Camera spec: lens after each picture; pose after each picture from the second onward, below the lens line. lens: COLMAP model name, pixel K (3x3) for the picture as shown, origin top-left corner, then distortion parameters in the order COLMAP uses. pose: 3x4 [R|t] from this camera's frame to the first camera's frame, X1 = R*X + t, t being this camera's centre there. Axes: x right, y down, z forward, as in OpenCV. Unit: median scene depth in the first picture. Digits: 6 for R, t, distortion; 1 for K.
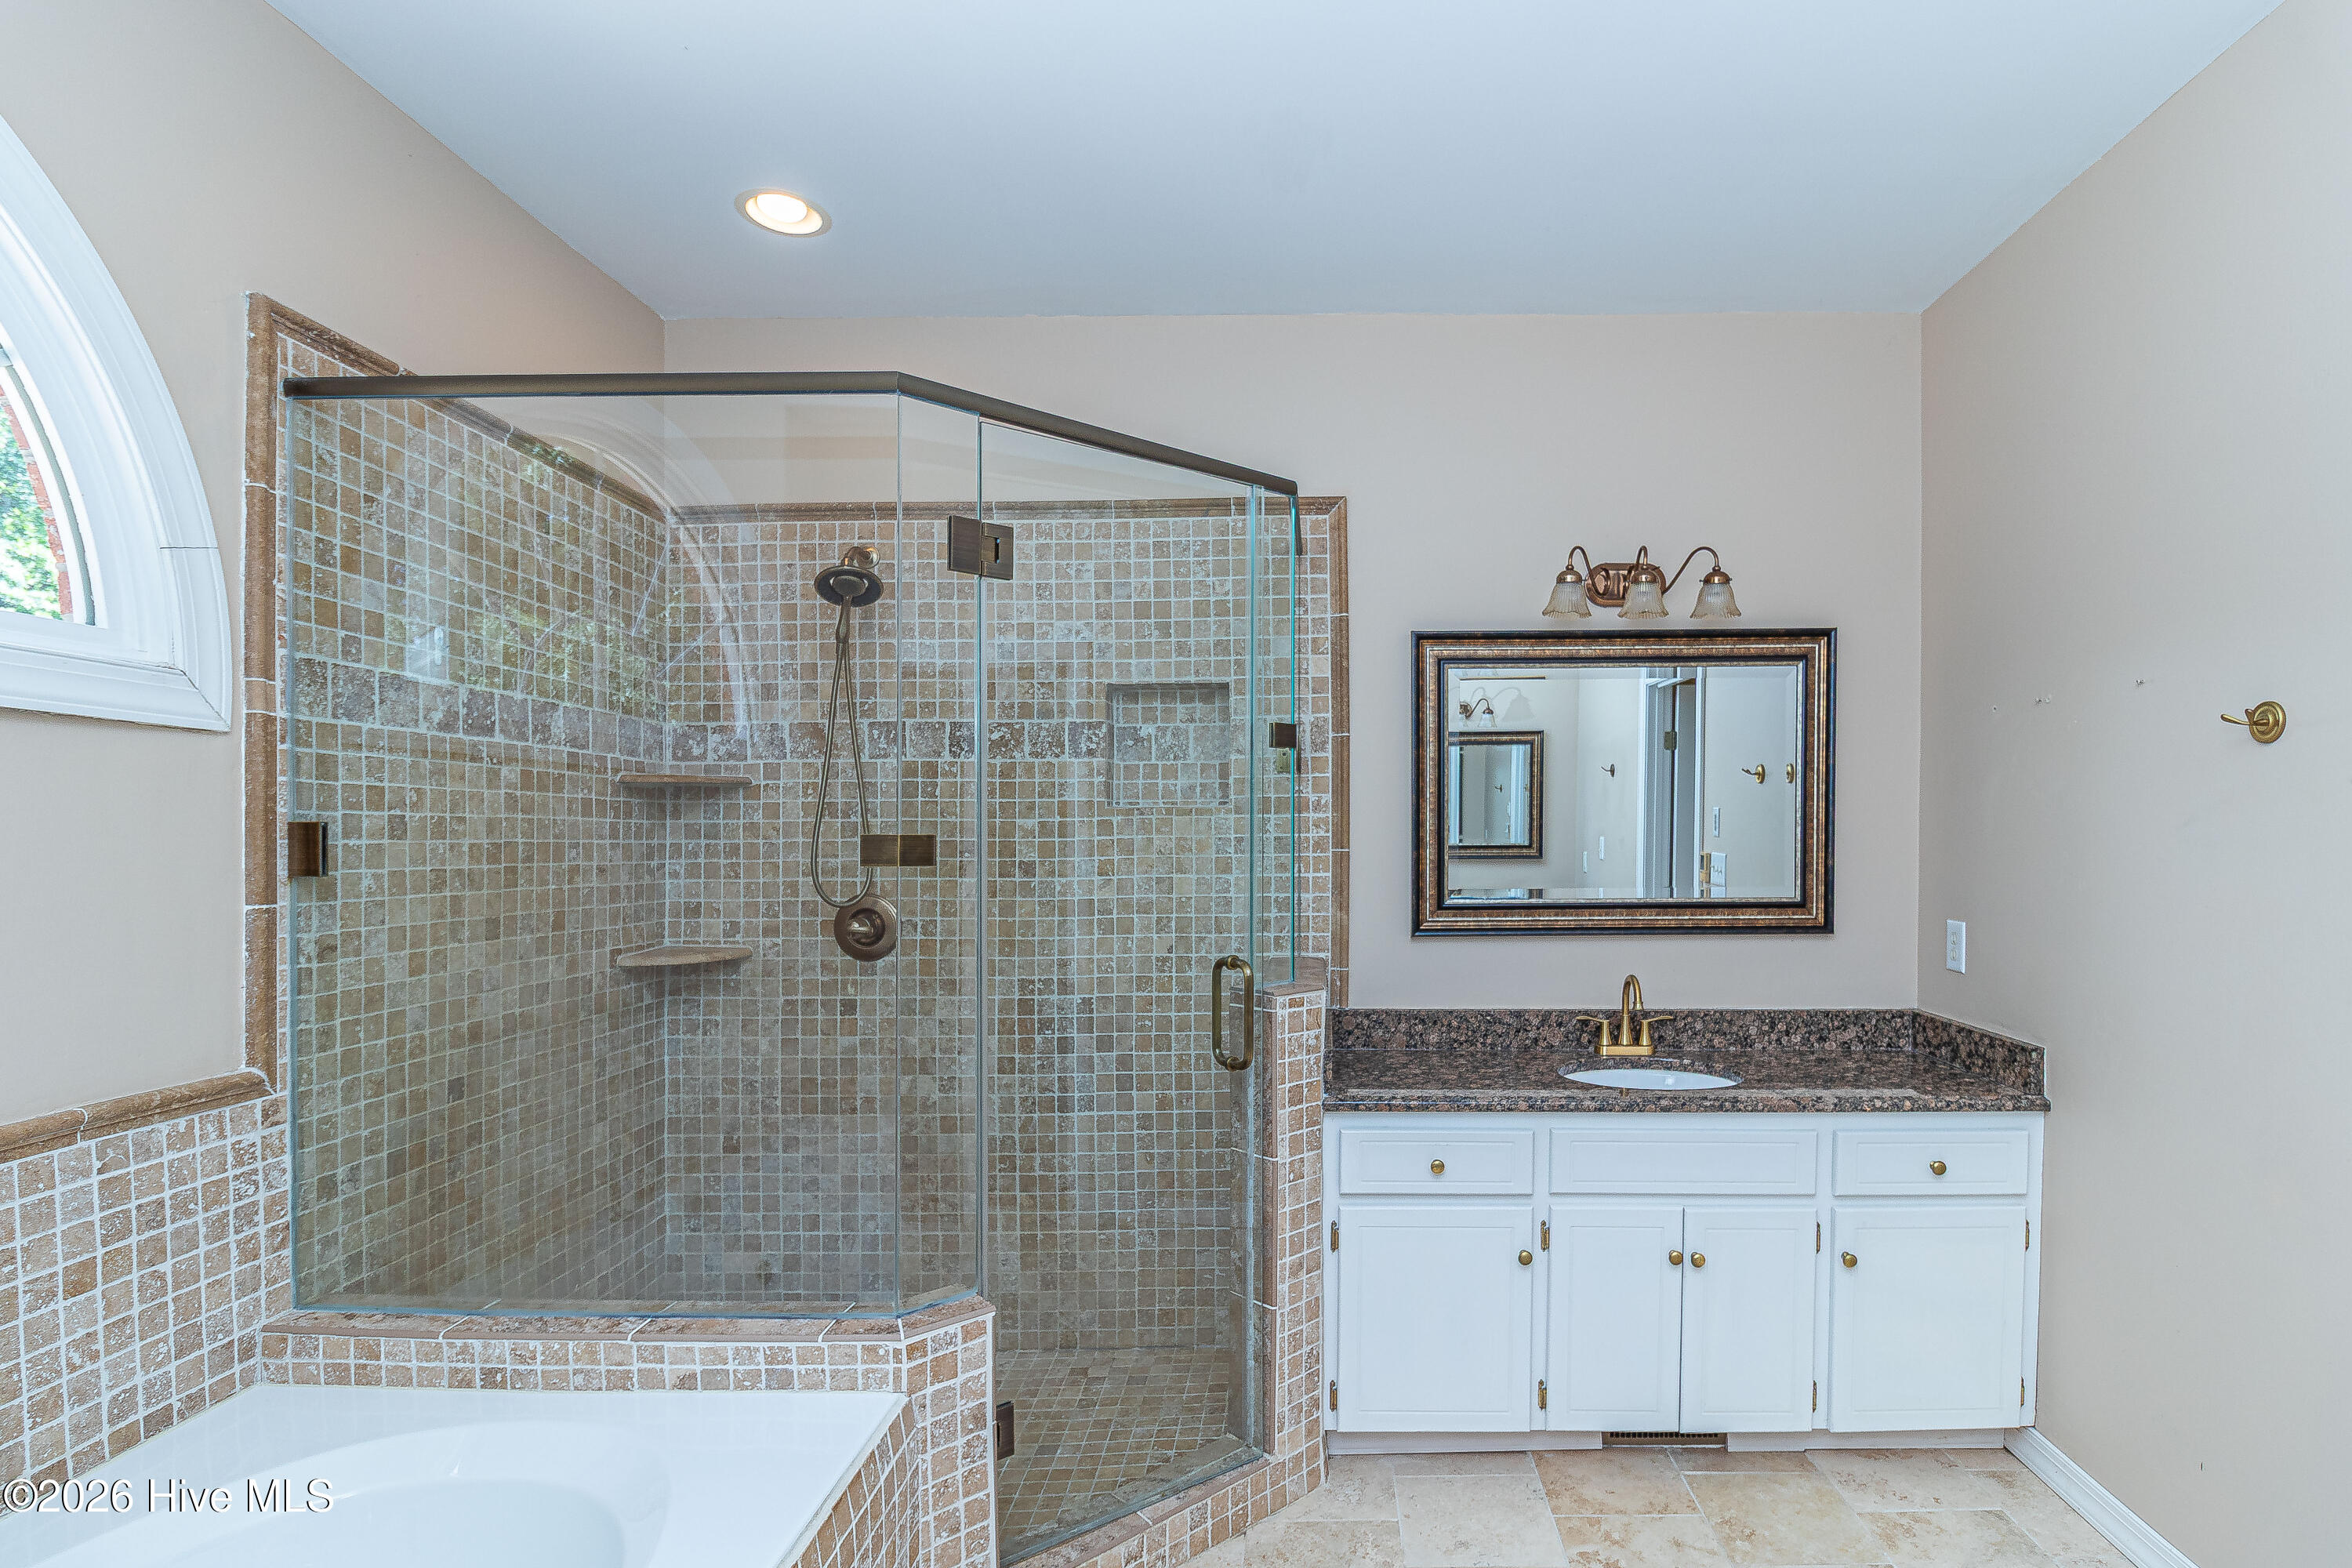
lens RADIAL K [[1100.0, 0, 1300.3], [0, 1100.0, 822.8], [0, 0, 1]] dist [-0.000570, -0.007424]
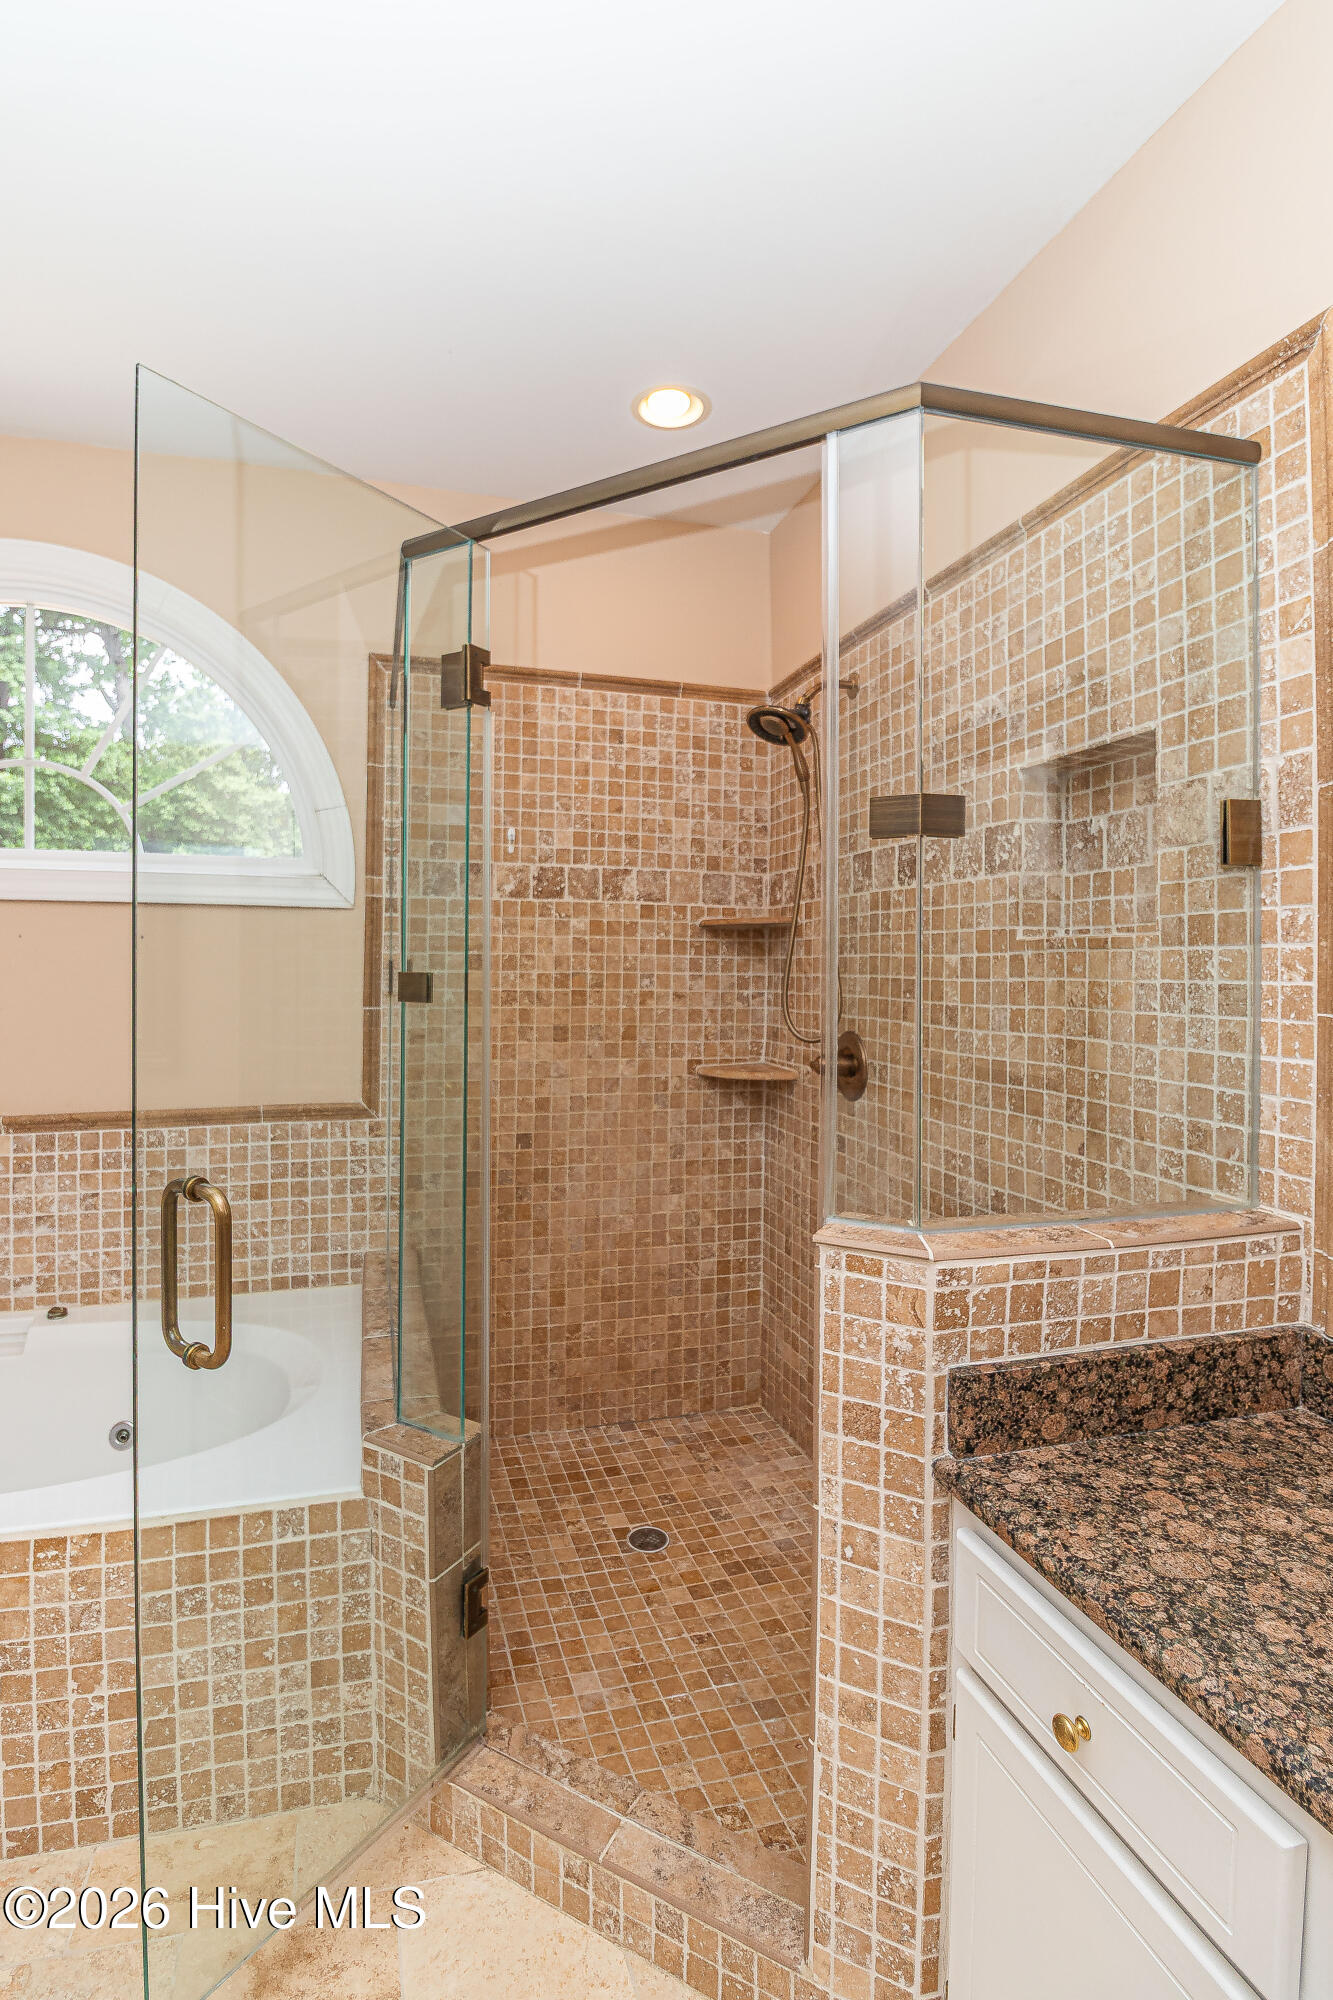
lens RADIAL K [[935.4, 0, 639.0], [0, 935.4, 952.6], [0, 0, 1]] dist [-0.000570, -0.007424]
pose [[0.292576, -0.003987, -0.956234, 0.444231], [0.002353, 0.999991, -0.003449, -0.003774], [0.956239, -0.001241, 0.292583, 0.738137]]
